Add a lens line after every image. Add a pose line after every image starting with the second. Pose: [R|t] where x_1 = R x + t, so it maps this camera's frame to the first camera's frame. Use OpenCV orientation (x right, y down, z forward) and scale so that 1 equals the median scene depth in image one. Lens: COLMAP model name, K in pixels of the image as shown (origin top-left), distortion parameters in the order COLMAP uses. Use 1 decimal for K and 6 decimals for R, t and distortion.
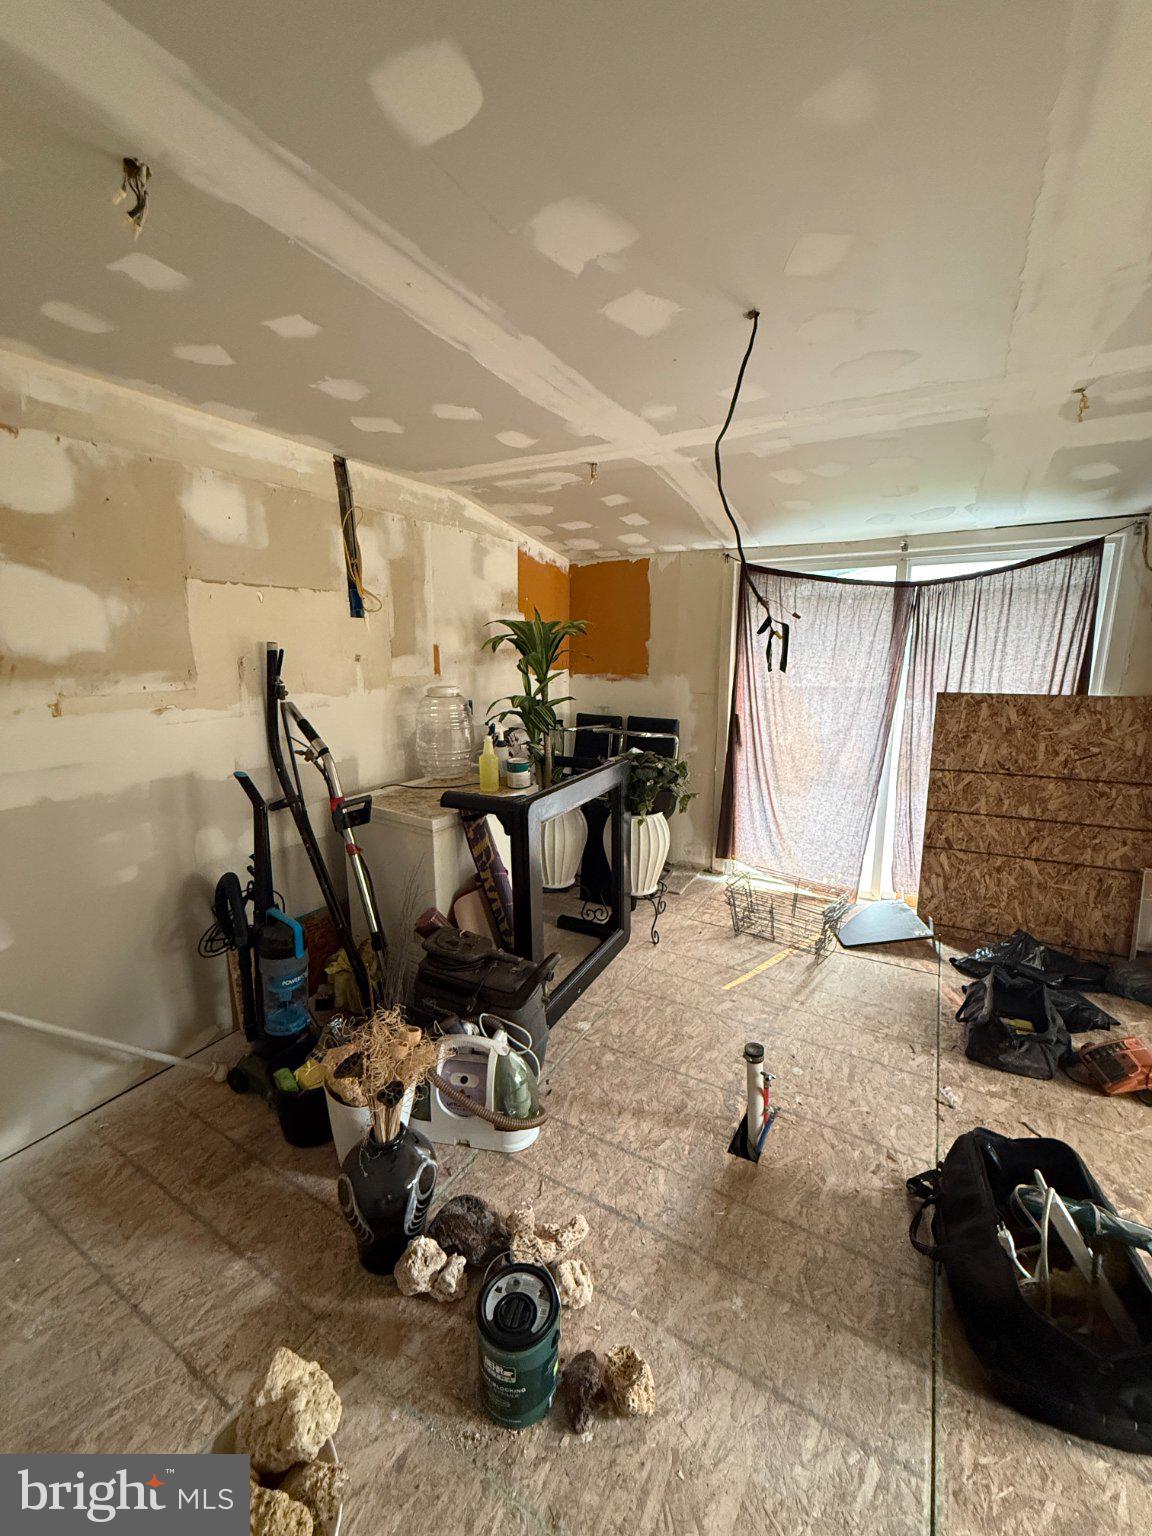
lens RADIAL K [[614.8, 0, 573.7], [0, 614.8, 764.1], [0, 0, 1]] dist [-0.000146, 0.000351]
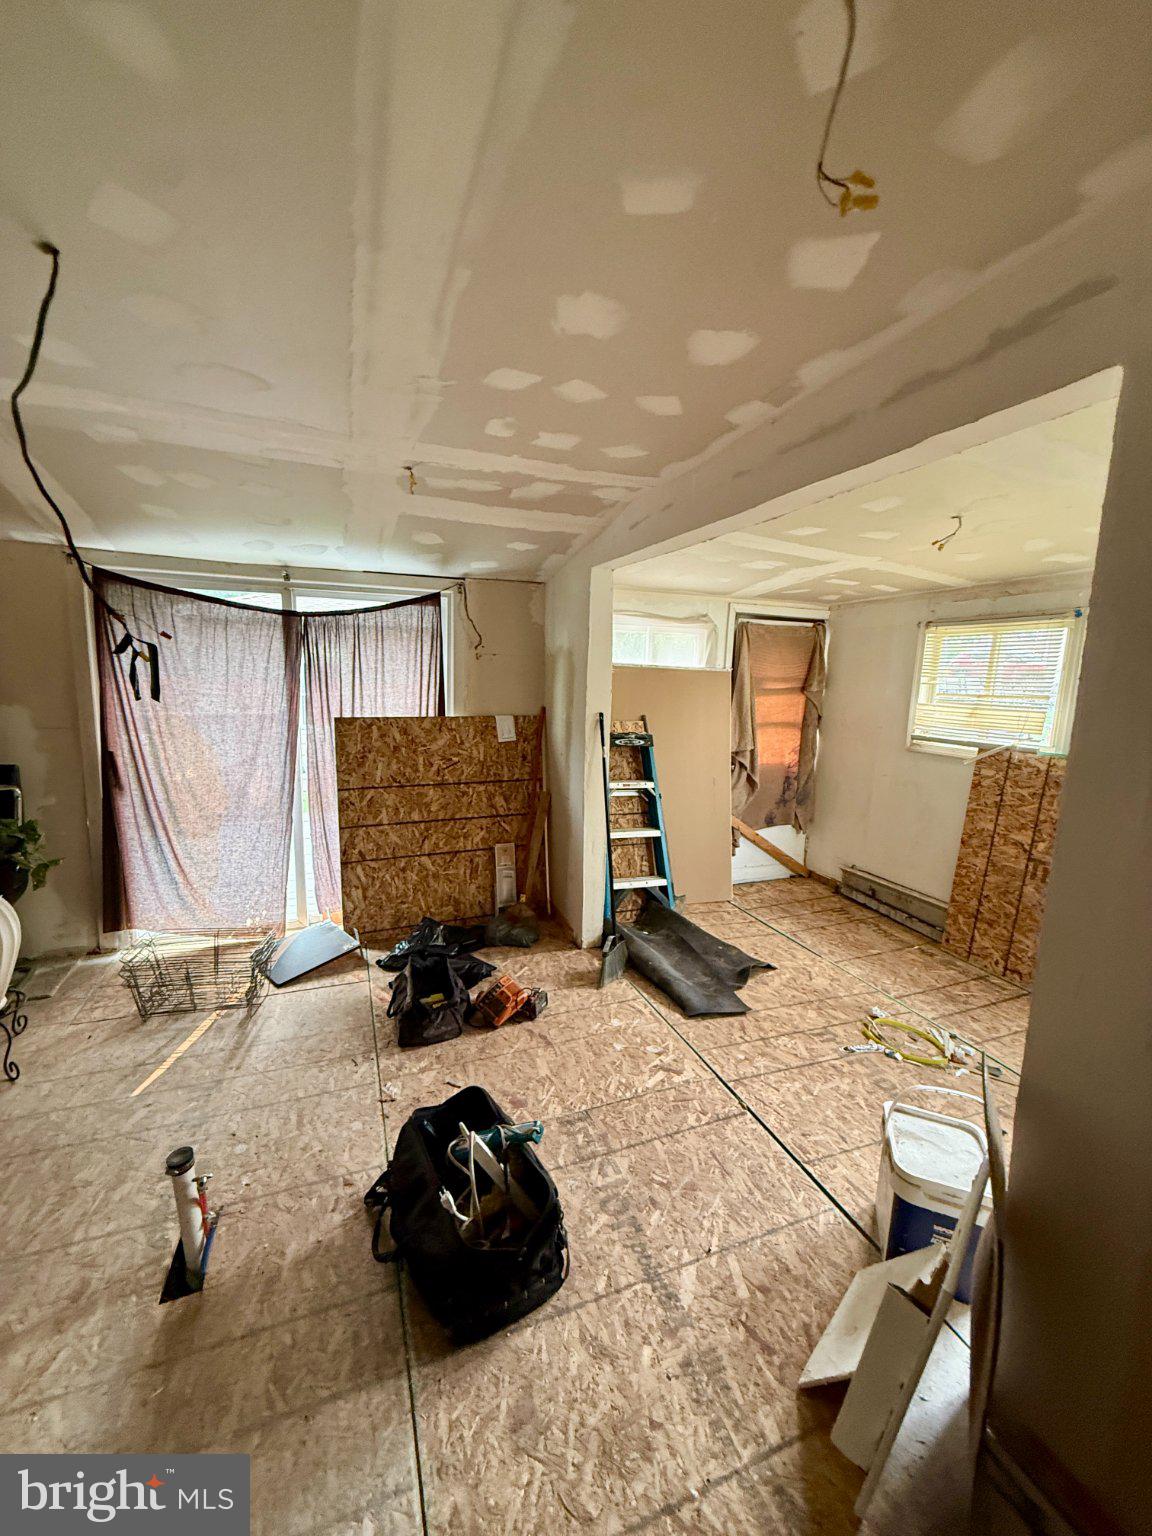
lens RADIAL K [[614.8, 0, 569.6], [0, 614.8, 767.9], [0, 0, 1]] dist [-0.000146, 0.000351]
pose [[0.628785, -0.093150, 0.771980, 0.020663], [0.120465, 0.992482, 0.021638, -0.005014], [-0.768191, 0.079391, 0.635279, 0.020784]]
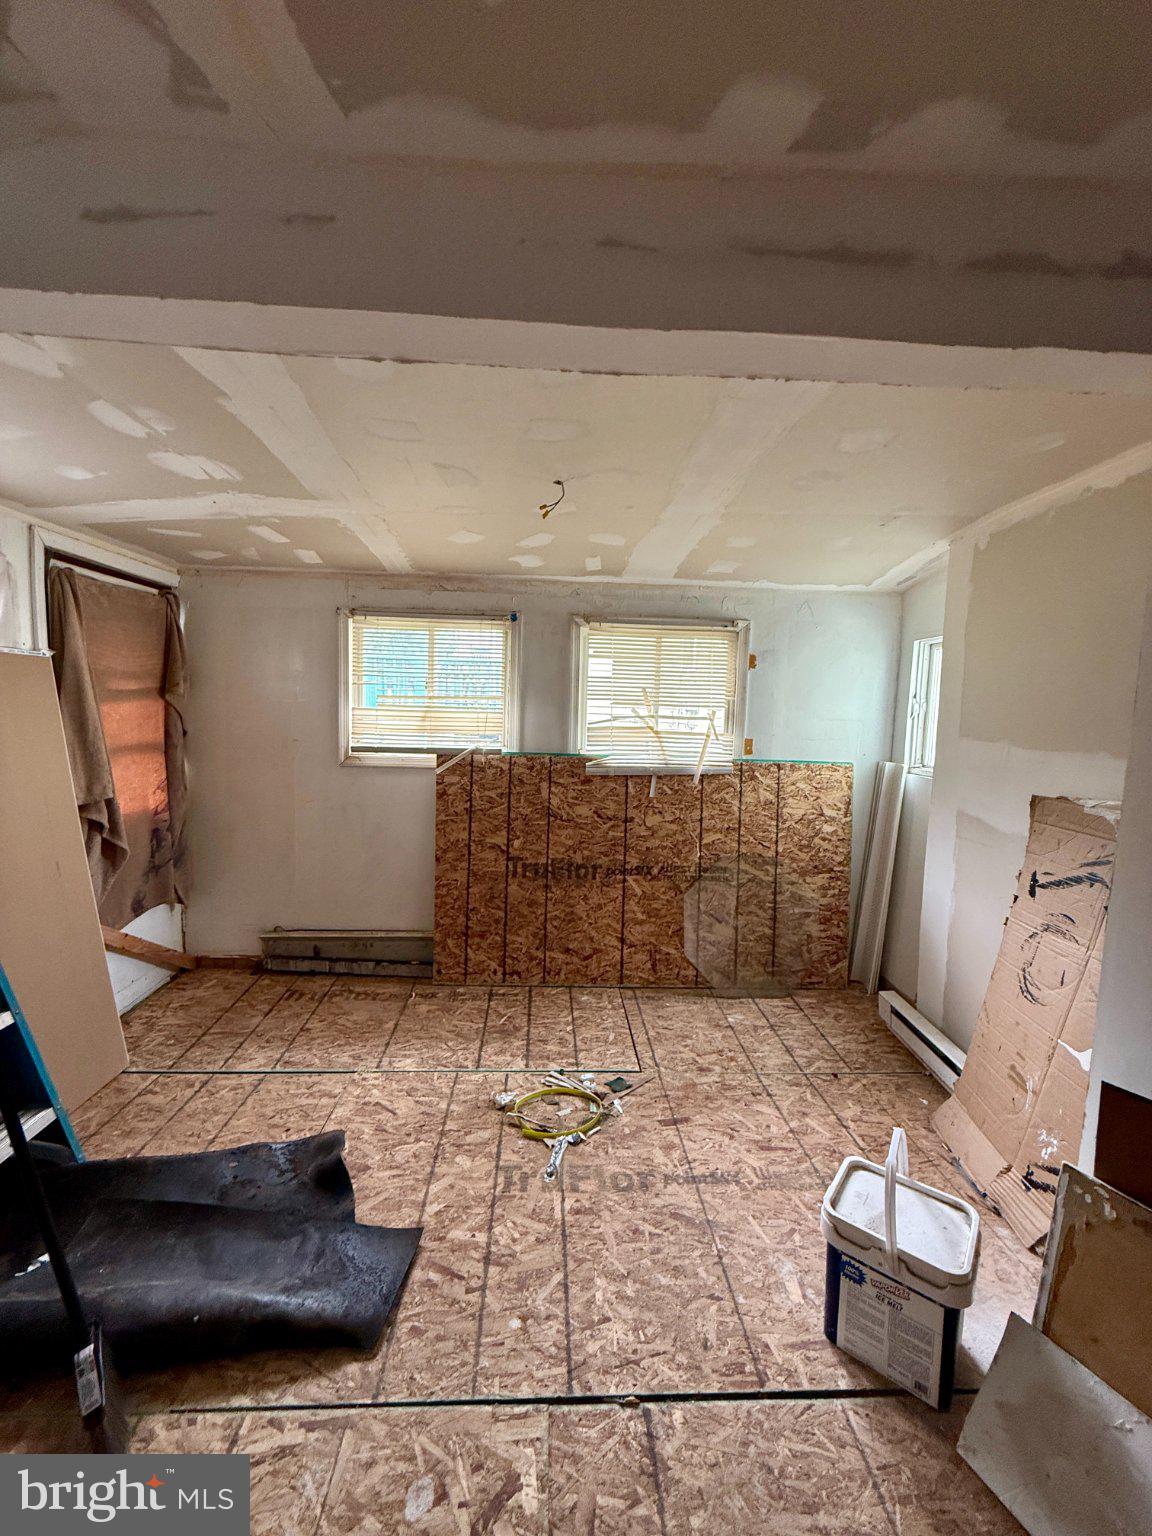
lens RADIAL K [[614.8, 0, 575.9], [0, 614.8, 764.5], [0, 0, 1]] dist [-0.000146, 0.000351]
pose [[-0.544787, -0.090564, 0.833670, 0.403507], [0.139988, 0.970379, 0.196895, -0.085369], [-0.826807, 0.223970, -0.515972, 0.535359]]
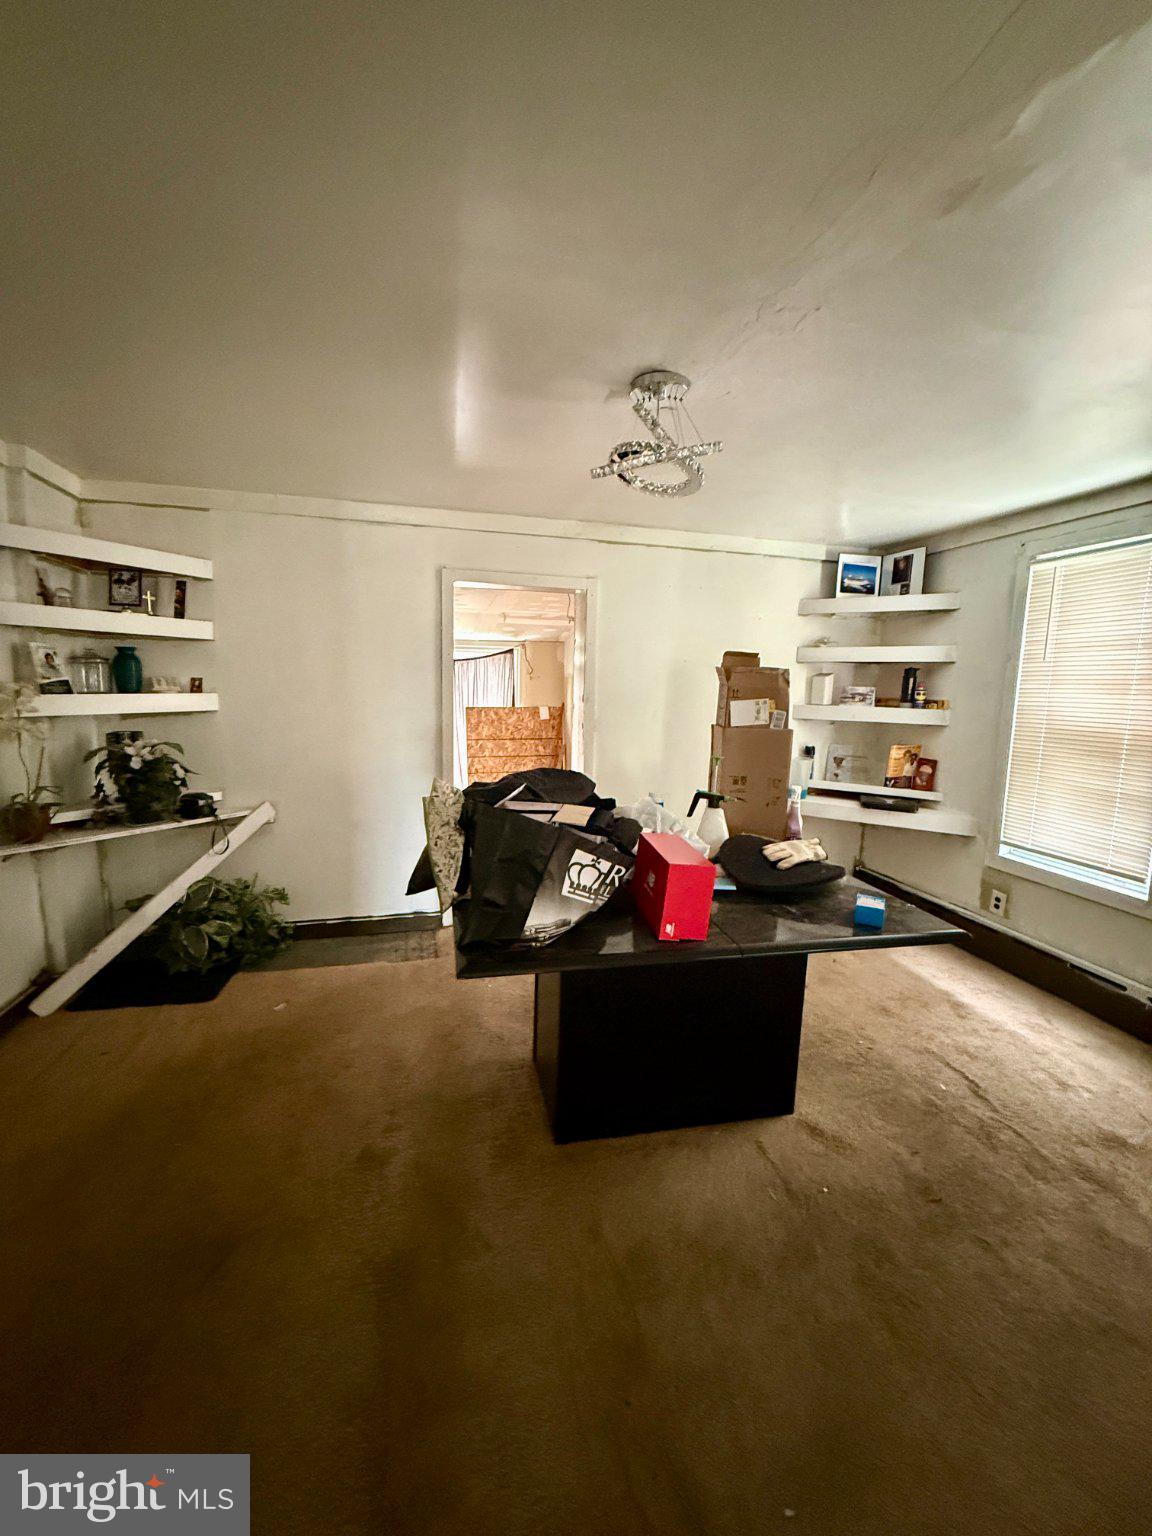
lens RADIAL K [[614.8, 0, 568.2], [0, 614.8, 767.6], [0, 0, 1]] dist [-0.000146, 0.000351]
pose [[0.713334, -0.071846, 0.697132, -0.889432], [0.109288, 0.993966, -0.009390, 0.204663], [-0.692251, 0.082886, 0.716881, -1.061034]]
